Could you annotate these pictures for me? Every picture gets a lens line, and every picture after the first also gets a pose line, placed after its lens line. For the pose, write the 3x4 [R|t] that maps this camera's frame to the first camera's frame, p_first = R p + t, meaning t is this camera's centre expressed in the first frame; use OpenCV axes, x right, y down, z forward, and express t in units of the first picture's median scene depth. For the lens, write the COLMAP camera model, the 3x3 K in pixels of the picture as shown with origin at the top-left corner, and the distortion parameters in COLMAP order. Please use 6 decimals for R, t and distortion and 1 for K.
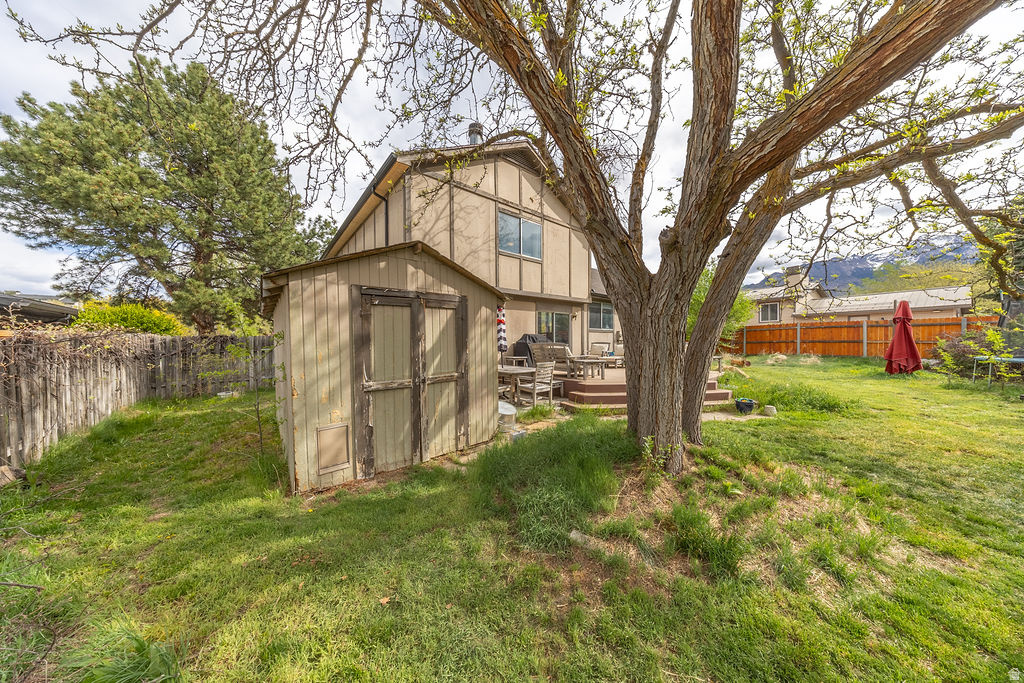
lens RADIAL K [[297.7, 0, 508.2], [0, 297.7, 343.5], [0, 0, 1]] dist [-0.003737, -0.000120]
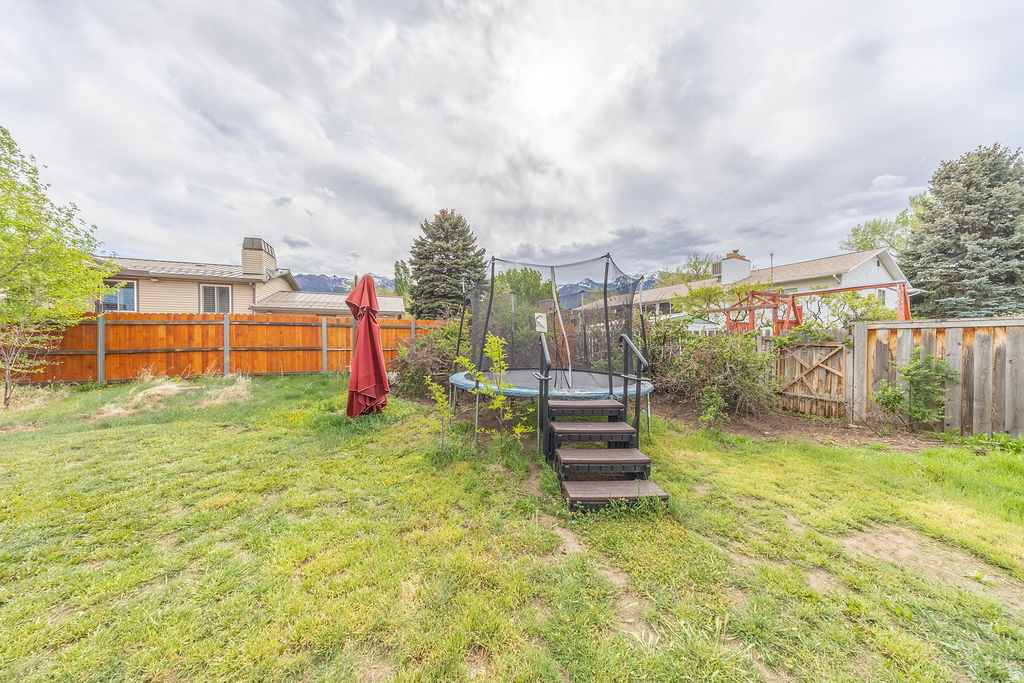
lens RADIAL K [[297.7, 0, 512.6], [0, 297.7, 343.1], [0, 0, 1]] dist [-0.003737, -0.000120]
pose [[0.170778, -0.002946, 0.985305, 0.703192], [0.007112, 0.999973, 0.001757, -0.019302], [-0.985284, 0.006707, 0.170795, 0.535345]]
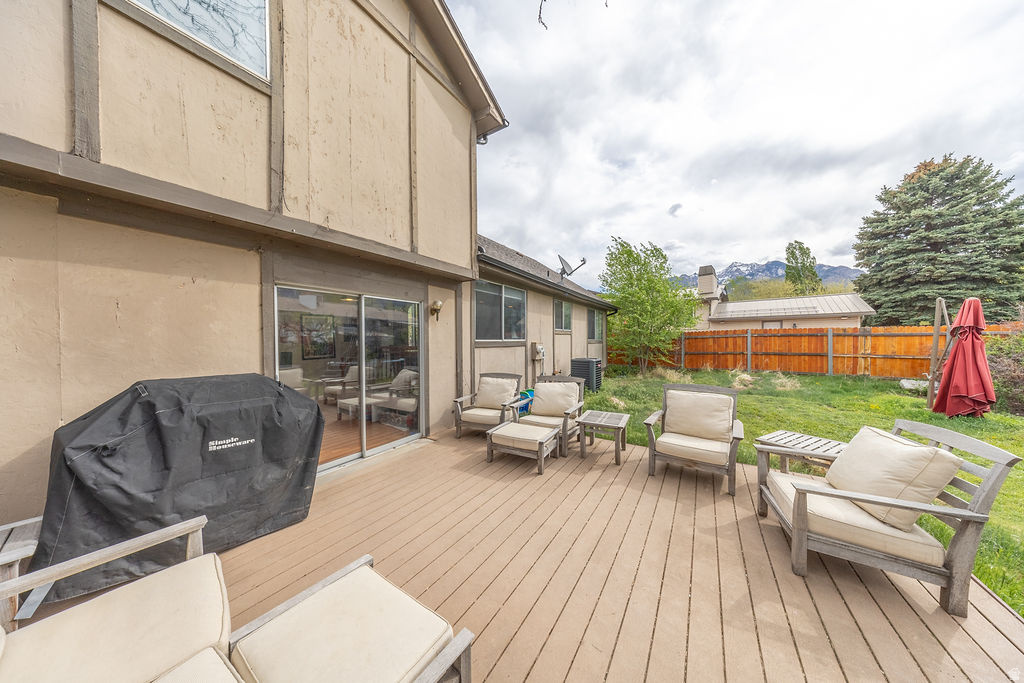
lens RADIAL K [[297.7, 0, 506.6], [0, 297.7, 341.8], [0, 0, 1]] dist [-0.003737, -0.000120]
pose [[0.955628, -0.002231, 0.294568, 0.186145], [0.003962, 0.999978, -0.005279, -0.044493], [-0.294550, 0.006211, 0.955616, 0.564387]]
